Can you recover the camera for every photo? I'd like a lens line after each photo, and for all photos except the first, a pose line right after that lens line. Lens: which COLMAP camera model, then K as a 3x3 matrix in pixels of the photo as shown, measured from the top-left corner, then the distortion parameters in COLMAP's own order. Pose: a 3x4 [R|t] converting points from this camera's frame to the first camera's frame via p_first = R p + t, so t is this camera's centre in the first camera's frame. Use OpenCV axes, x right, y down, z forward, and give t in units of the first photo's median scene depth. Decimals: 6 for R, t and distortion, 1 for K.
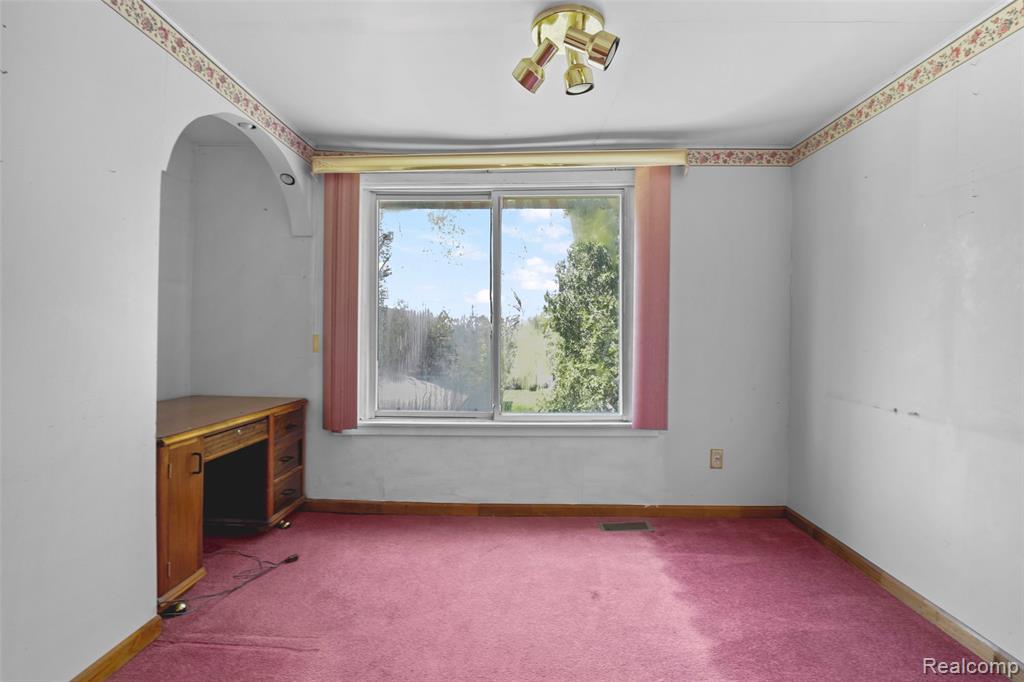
lens RADIAL K [[481.0, 0, 518.5], [0, 481.0, 337.3], [0, 0, 1]] dist [-0.032760, 0.001317]
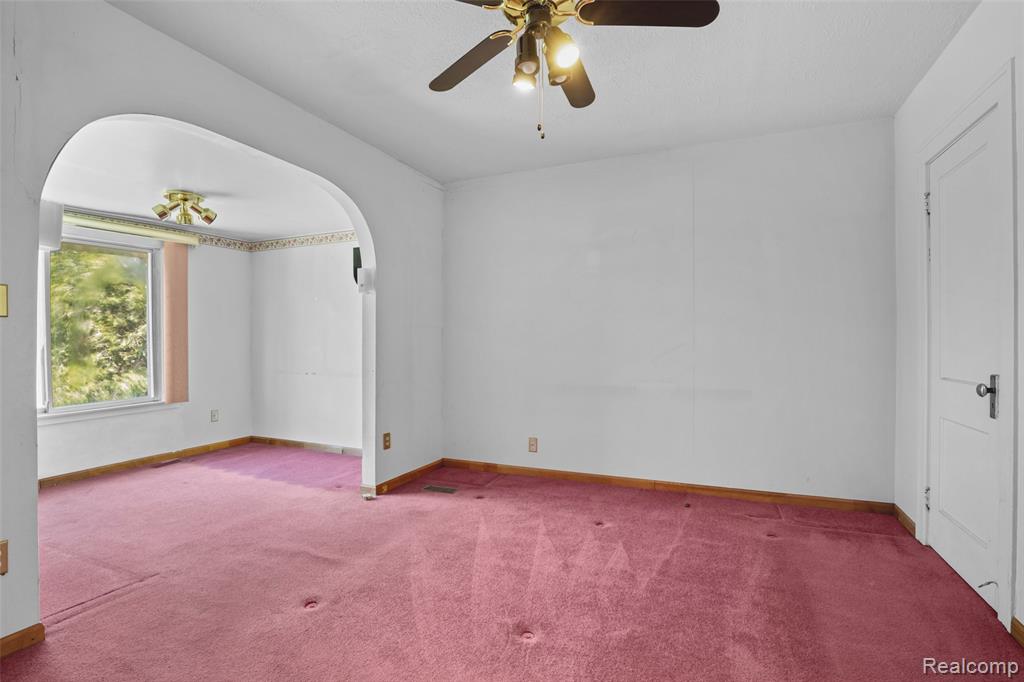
lens RADIAL K [[481.0, 0, 516.9], [0, 481.0, 339.9], [0, 0, 1]] dist [-0.032760, 0.001317]
pose [[0.376479, -0.010808, 0.926362, -0.777400], [0.018132, 0.999826, 0.004297, -0.006356], [-0.926248, 0.015179, 0.376609, -0.677056]]
